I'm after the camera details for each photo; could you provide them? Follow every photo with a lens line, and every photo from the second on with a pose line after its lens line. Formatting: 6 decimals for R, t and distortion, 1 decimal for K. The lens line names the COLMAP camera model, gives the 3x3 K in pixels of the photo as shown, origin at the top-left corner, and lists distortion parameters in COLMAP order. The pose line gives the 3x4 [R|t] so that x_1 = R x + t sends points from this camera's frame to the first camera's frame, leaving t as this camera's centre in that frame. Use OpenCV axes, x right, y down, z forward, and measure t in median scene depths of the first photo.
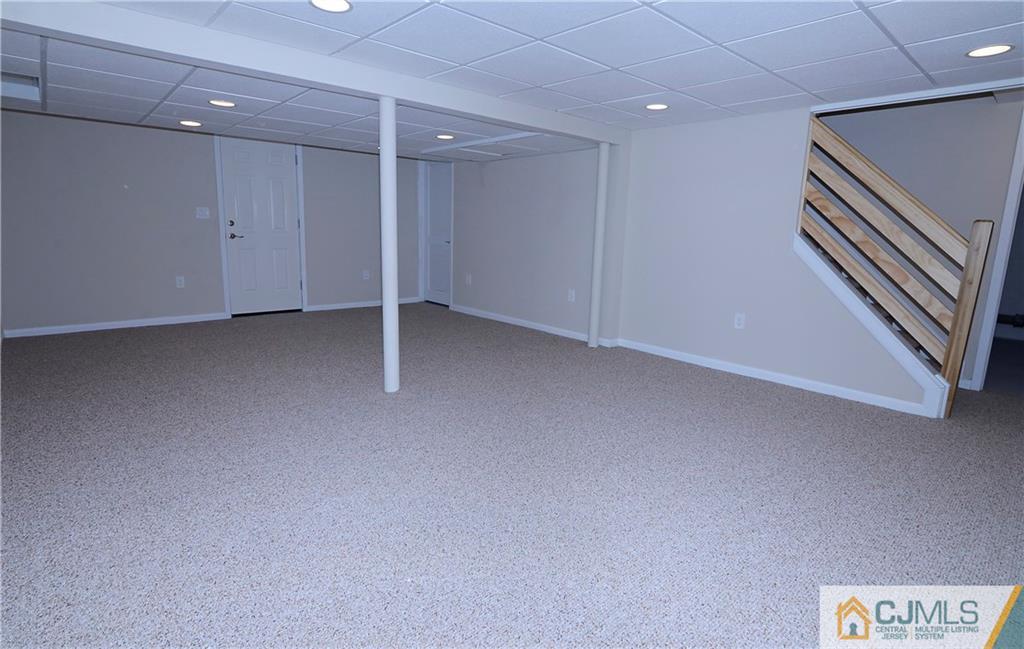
lens RADIAL K [[516.9, 0, 513.6], [0, 516.9, 326.8], [0, 0, 1]] dist [0.004317, 0.000331]
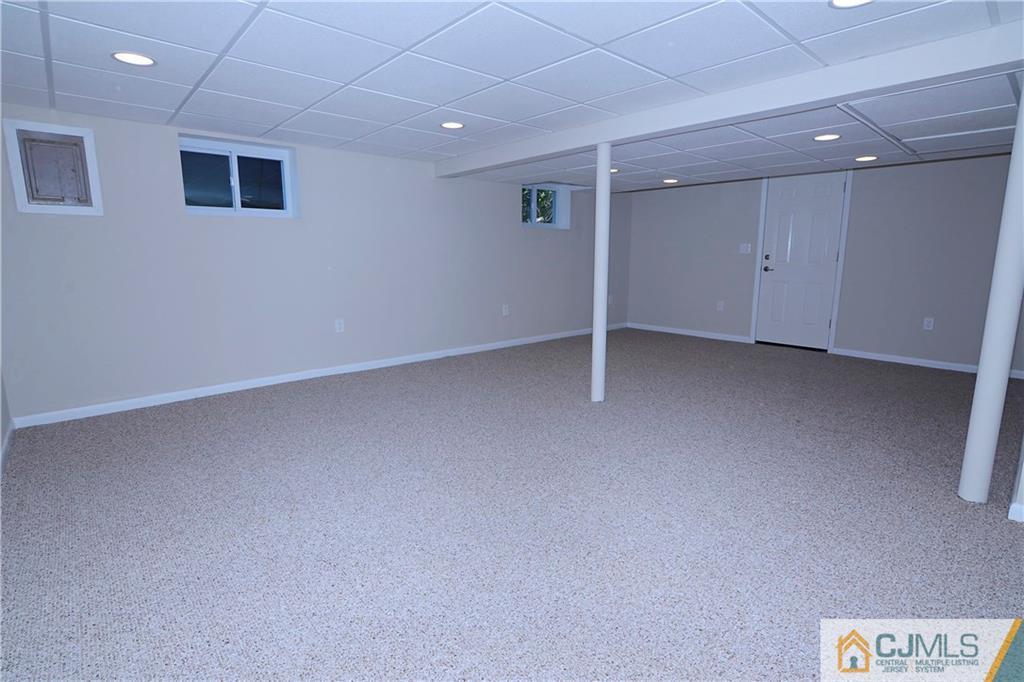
lens RADIAL K [[499.6, 0, 514.3], [0, 499.6, 338.9], [0, 0, 1]] dist [-0.018948, 0.001321]
pose [[0.007756, 0.148957, -0.988813, 0.516560], [-0.185326, 0.971927, 0.144959, -0.090539], [0.982647, 0.182128, 0.035144, 0.499393]]
